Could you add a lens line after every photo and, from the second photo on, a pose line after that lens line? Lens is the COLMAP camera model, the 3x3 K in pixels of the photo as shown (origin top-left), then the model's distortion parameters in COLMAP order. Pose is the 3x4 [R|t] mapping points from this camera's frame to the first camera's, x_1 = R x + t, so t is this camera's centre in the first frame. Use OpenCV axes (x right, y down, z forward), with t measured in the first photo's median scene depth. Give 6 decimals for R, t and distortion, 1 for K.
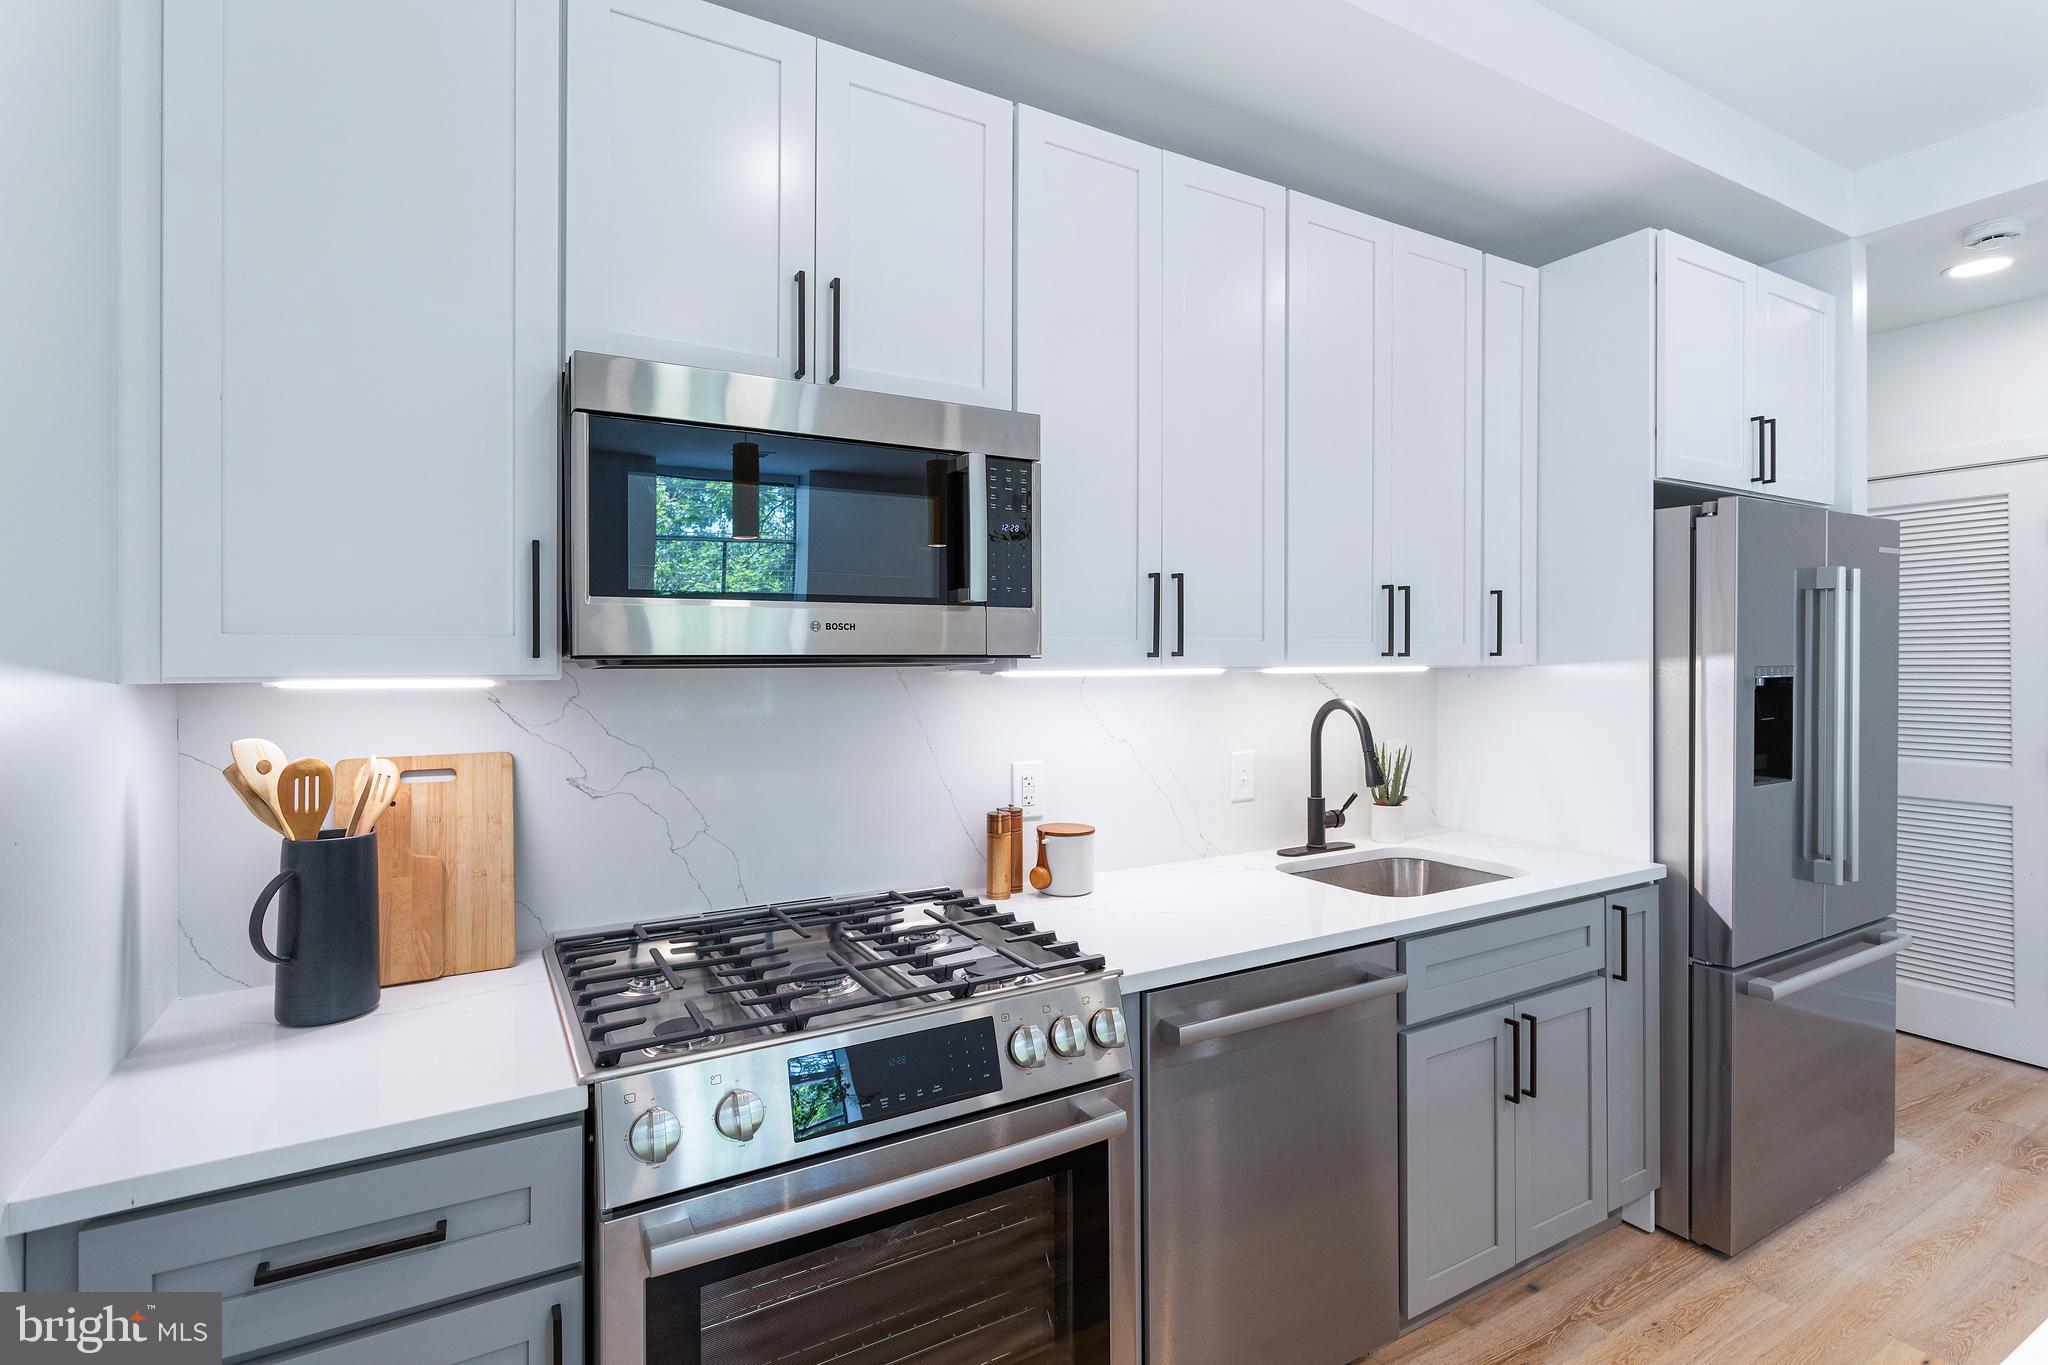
lens RADIAL K [[964.6, 0, 1026.9], [0, 964.6, 661.5], [0, 0, 1]] dist [-0.003400, 0.002371]
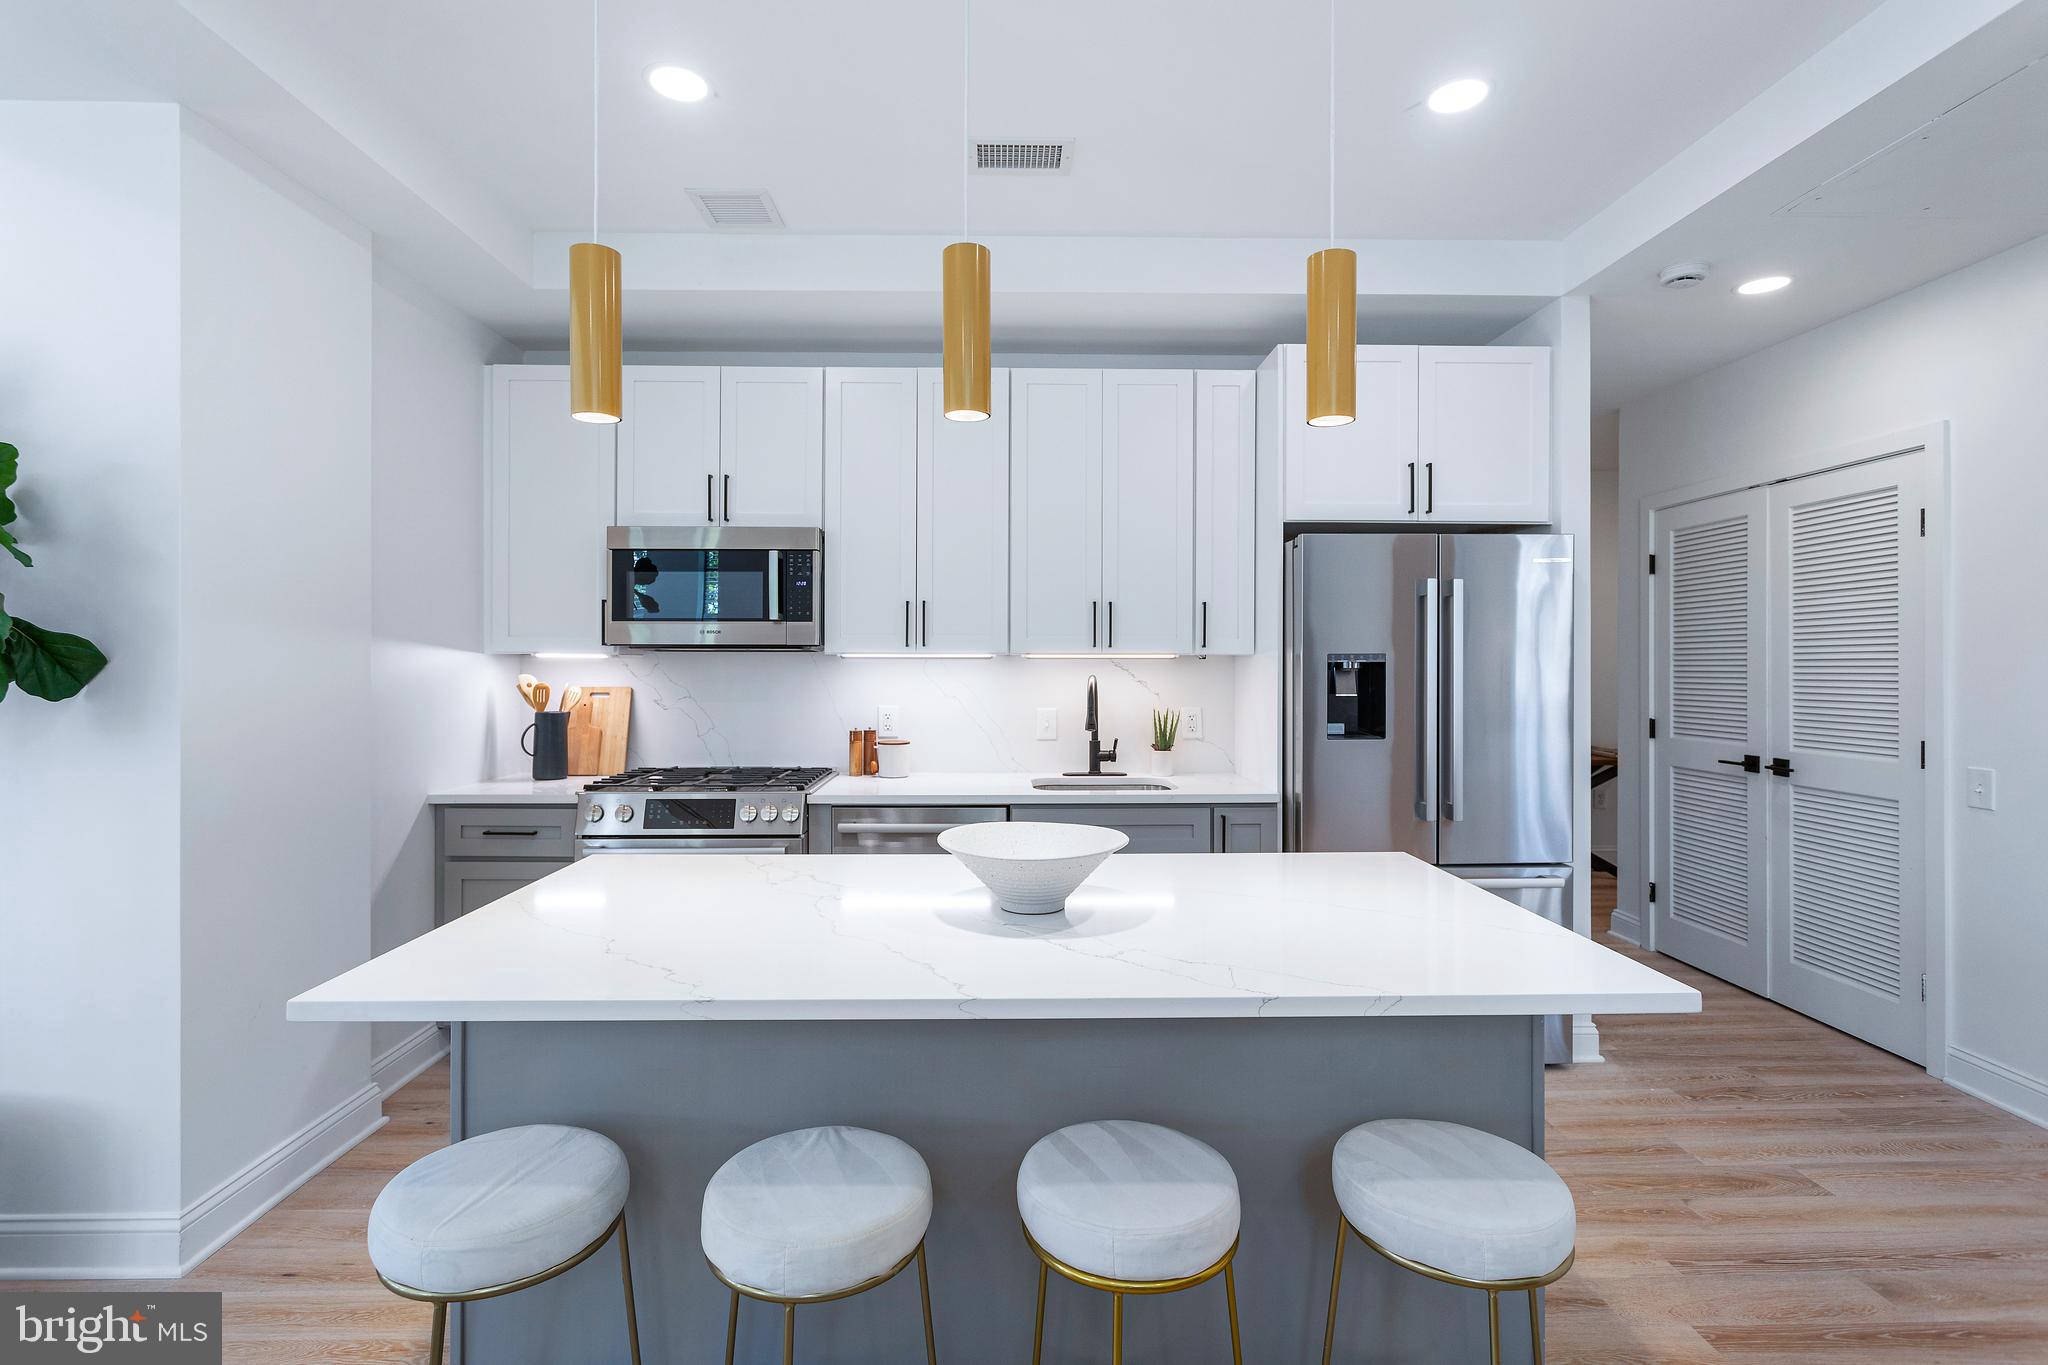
lens RADIAL K [[964.6, 0, 1027.7], [0, 964.6, 678.9], [0, 0, 1]] dist [-0.003400, 0.002371]
pose [[0.880022, 0.012773, -0.474761, 1.467225], [-0.006450, 0.999868, 0.014944, 0.033422], [0.474889, -0.010089, 0.879988, -0.621755]]
